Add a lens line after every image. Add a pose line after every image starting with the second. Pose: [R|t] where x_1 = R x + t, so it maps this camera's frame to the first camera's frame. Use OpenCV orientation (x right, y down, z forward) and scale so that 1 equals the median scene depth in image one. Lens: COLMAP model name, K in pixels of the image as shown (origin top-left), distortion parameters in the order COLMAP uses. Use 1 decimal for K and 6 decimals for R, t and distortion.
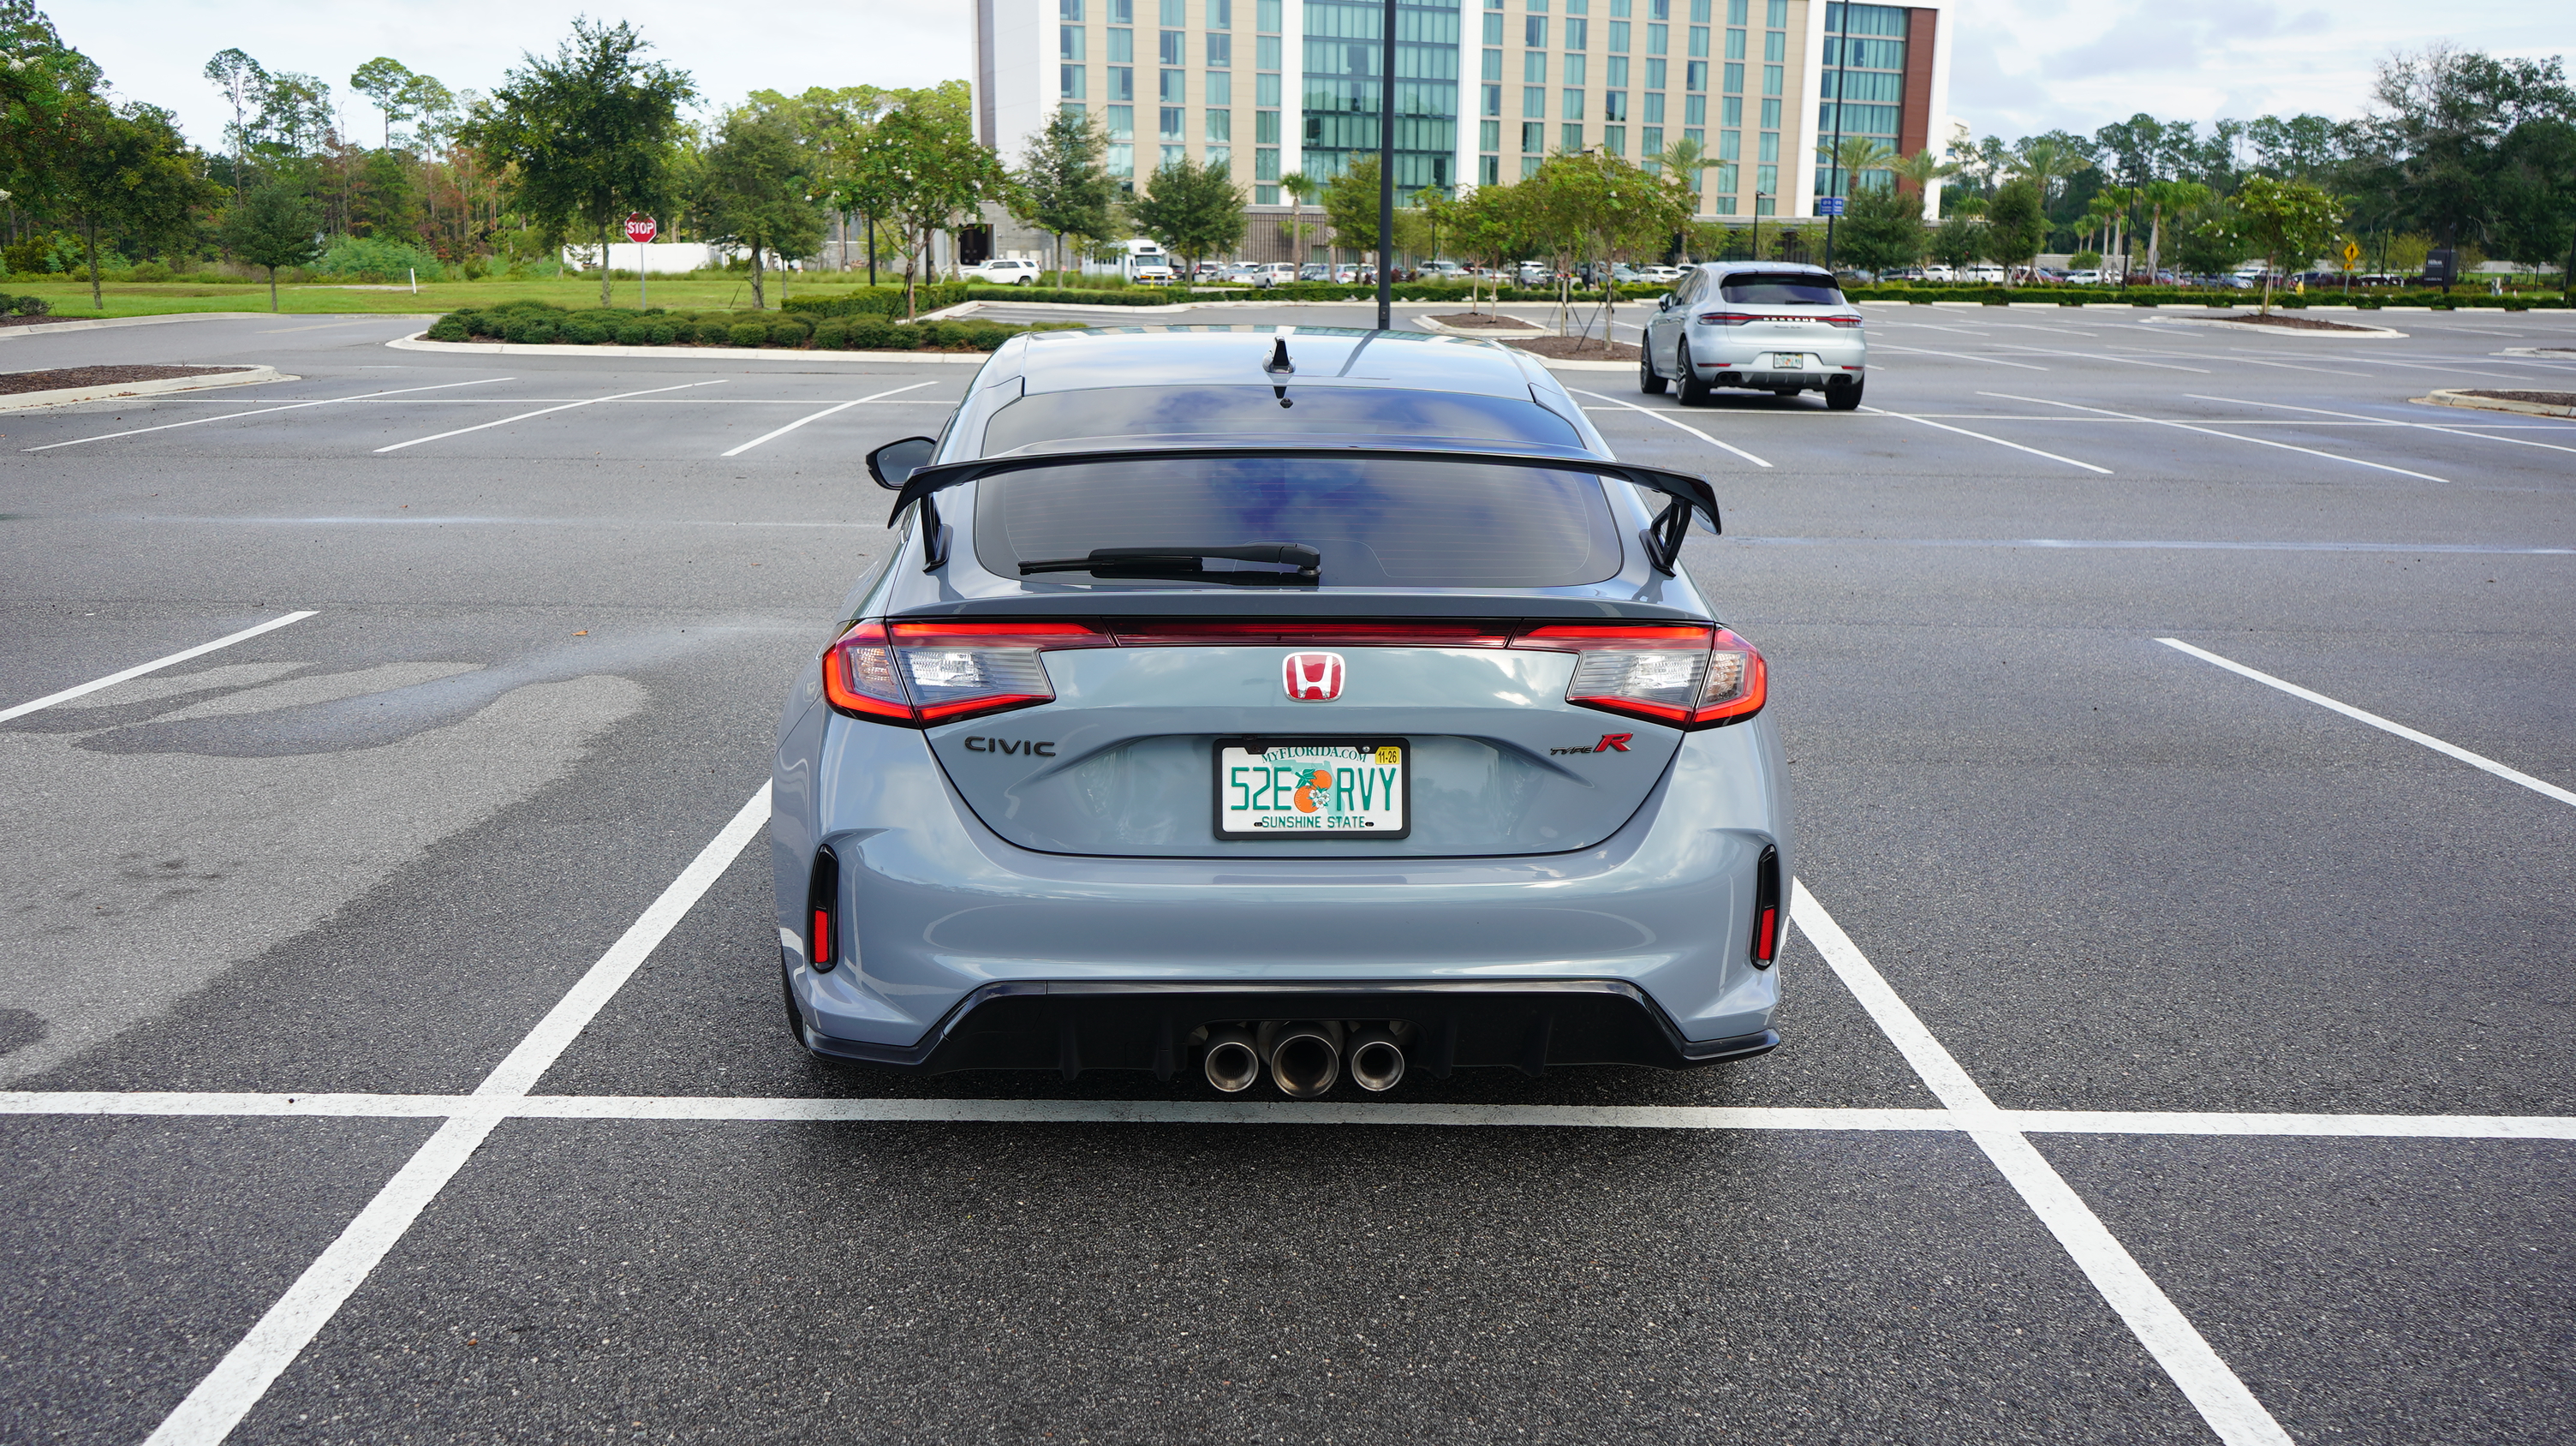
lens RADIAL K [[2101.2, 0, 1289.4], [0, 2101.2, 789.0], [0, 0, 1]] dist [-0.001290, 0.002481]
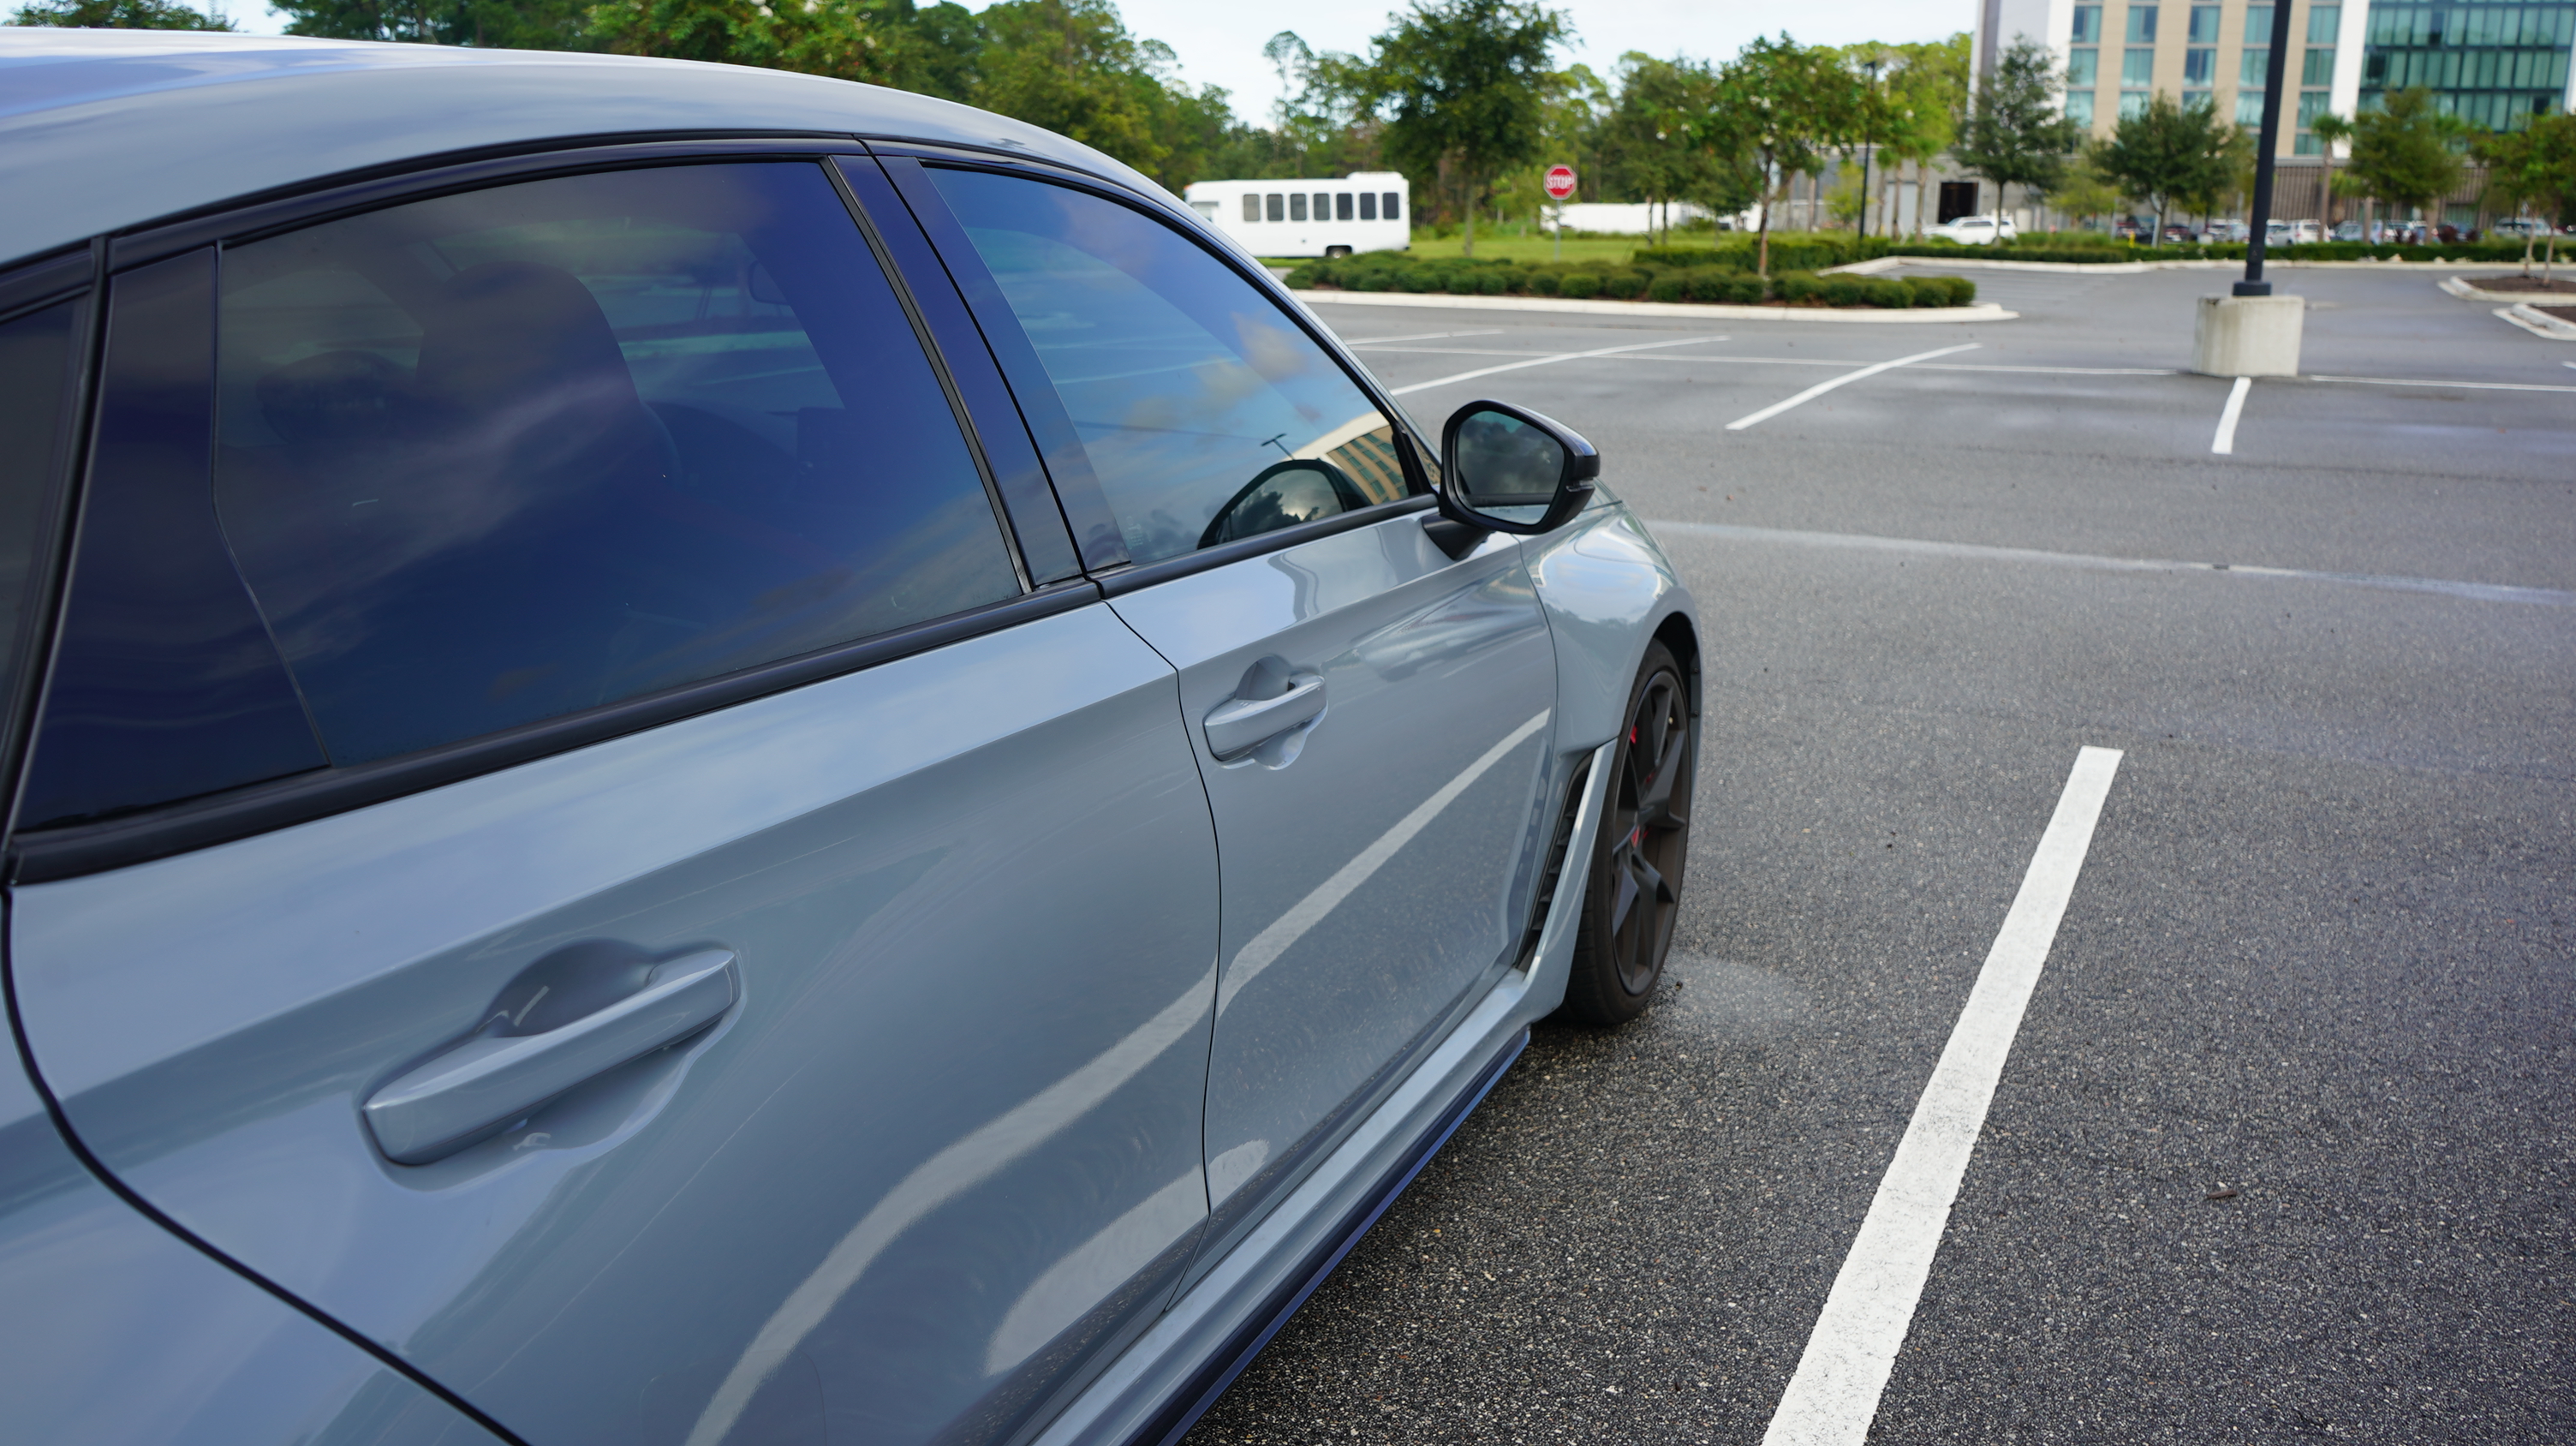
lens RADIAL K [[2108.9, 0, 1288.0], [0, 2108.9, 723.0], [0, 0, 1]] dist [-0.006247, 0.009452]
pose [[0.893911, 0.100737, -0.436778, 0.049494], [-0.107500, 0.994162, 0.009279, -0.017558], [0.435163, 0.038659, 0.899521, 0.105746]]
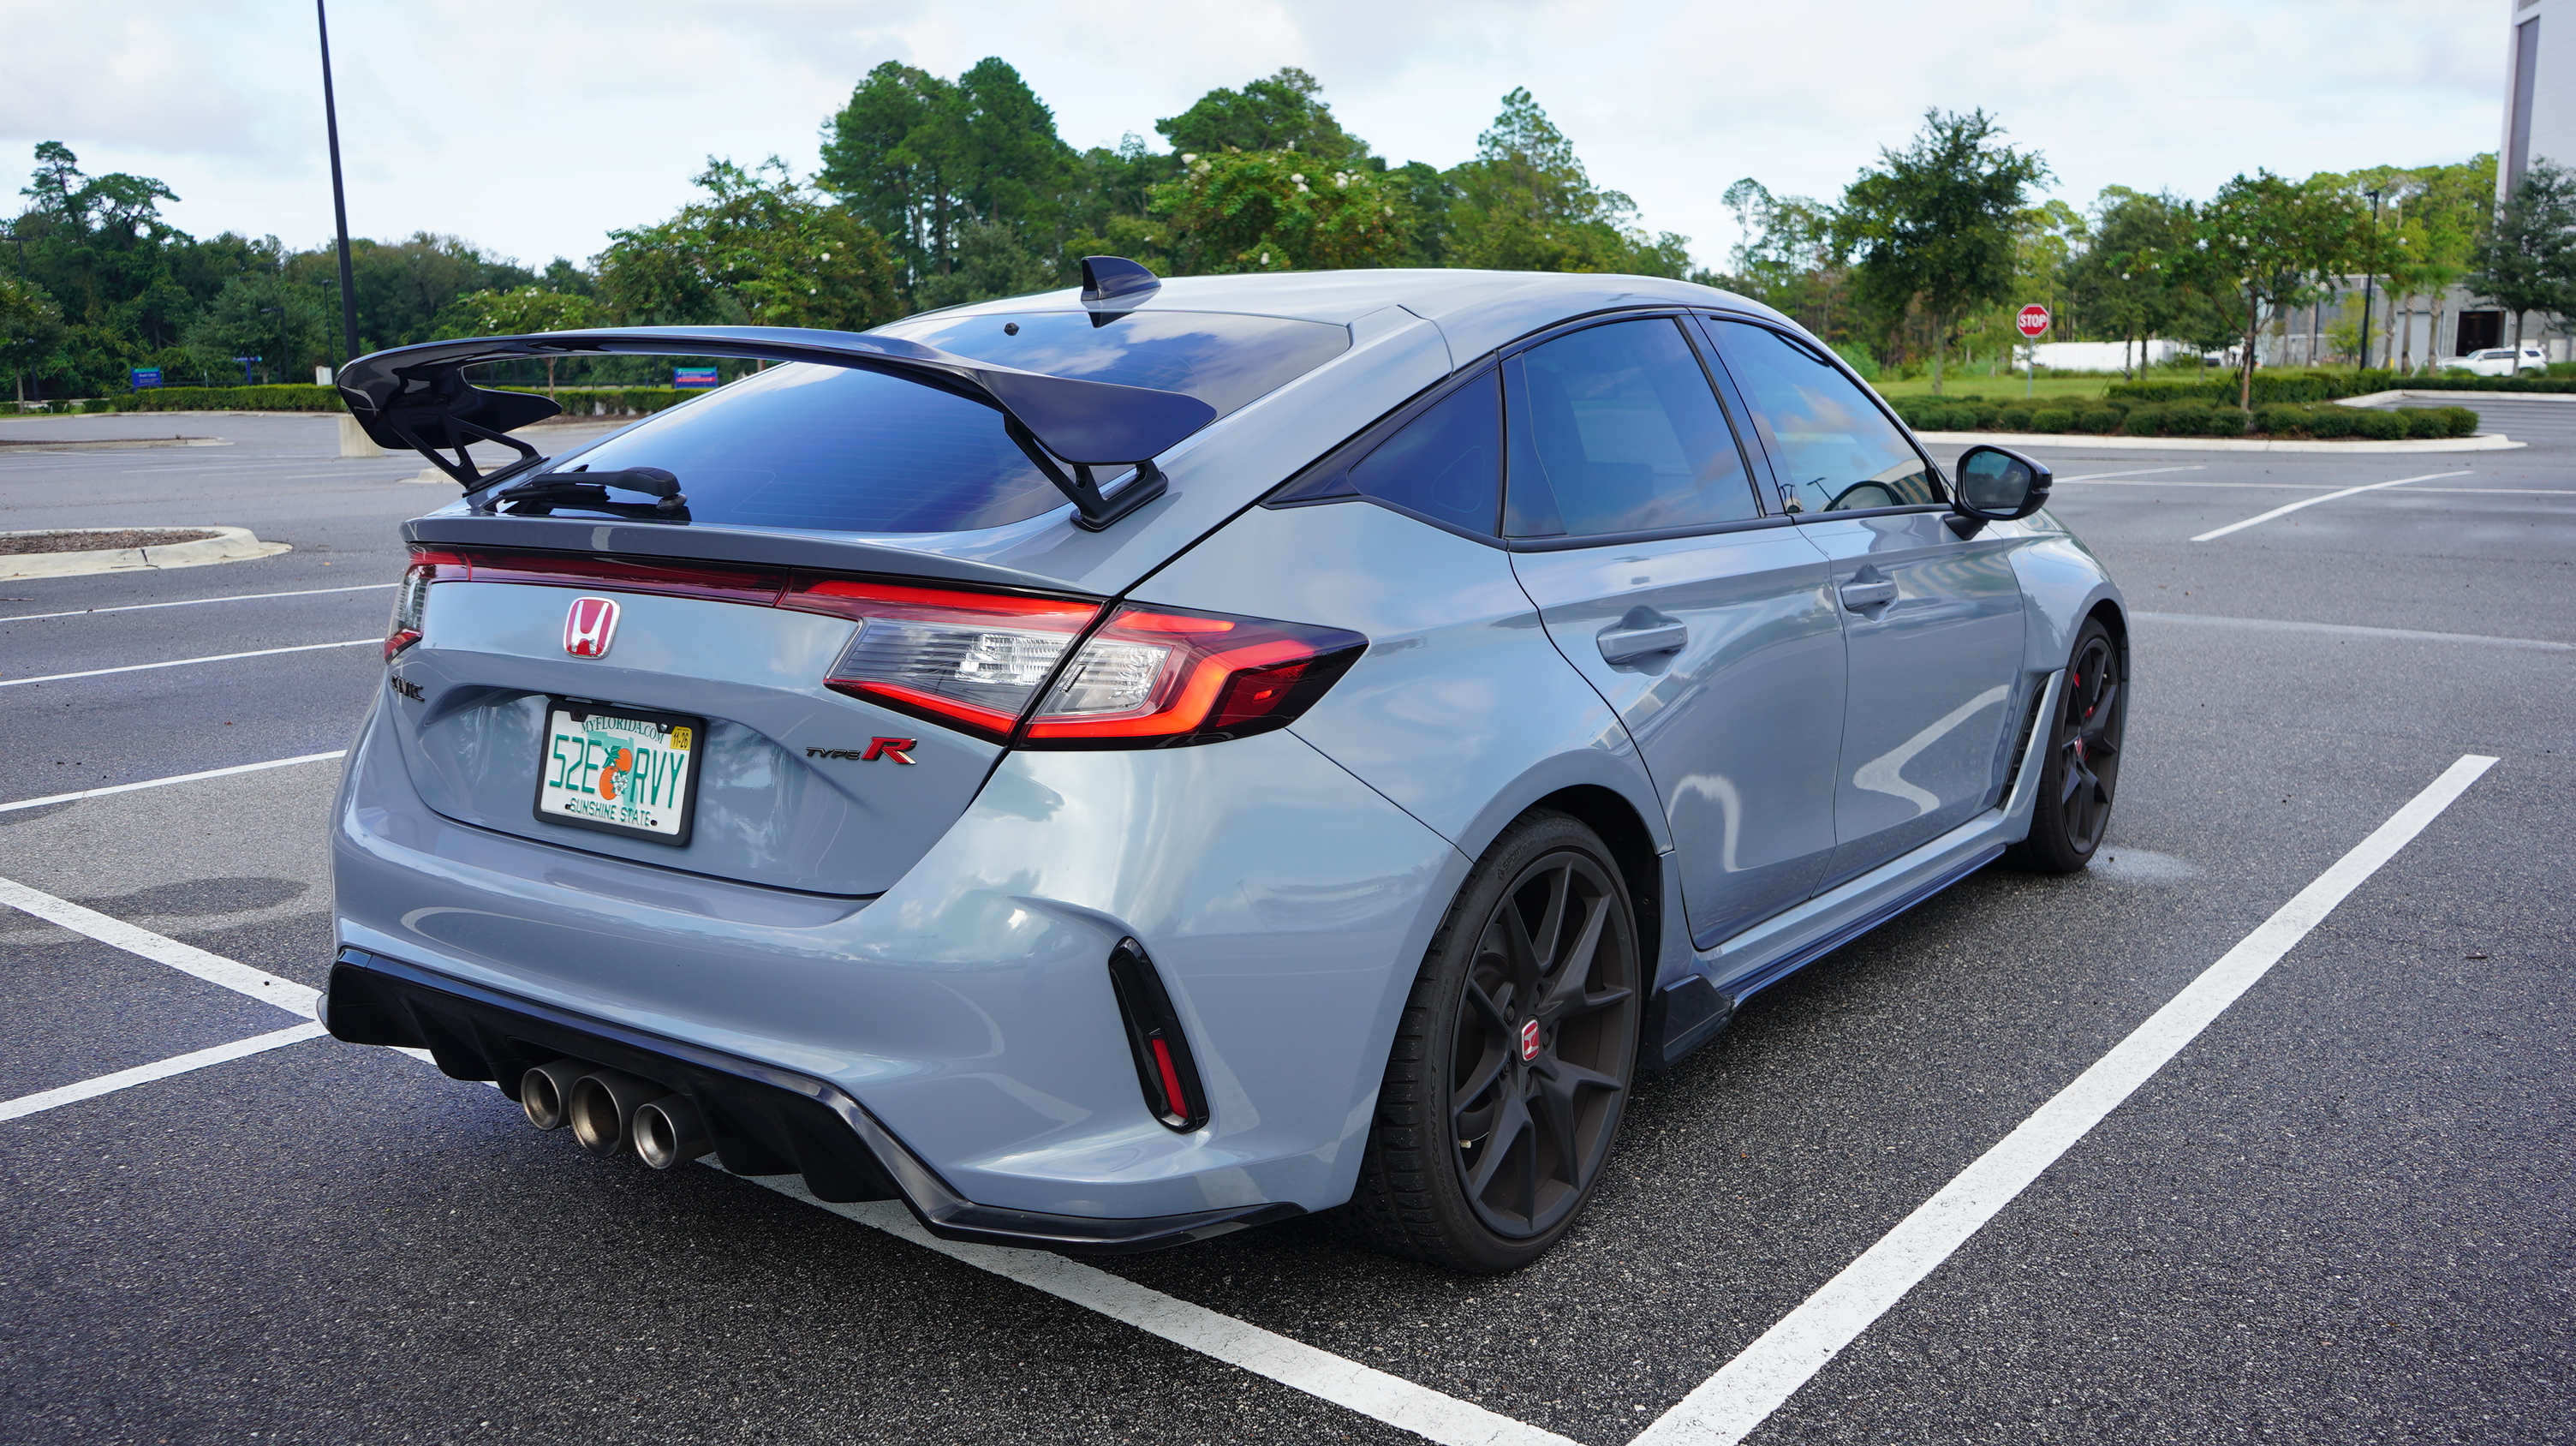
lens RADIAL K [[2129.2, 0, 1288.0], [0, 2129.2, 723.0], [0, 0, 1]] dist [0.003184, 0.009950]
pose [[0.782554, 0.085719, -0.616653, 0.069782], [-0.135548, 0.990174, -0.034375, -0.002448], [0.607647, 0.110486, 0.786484, 0.050911]]
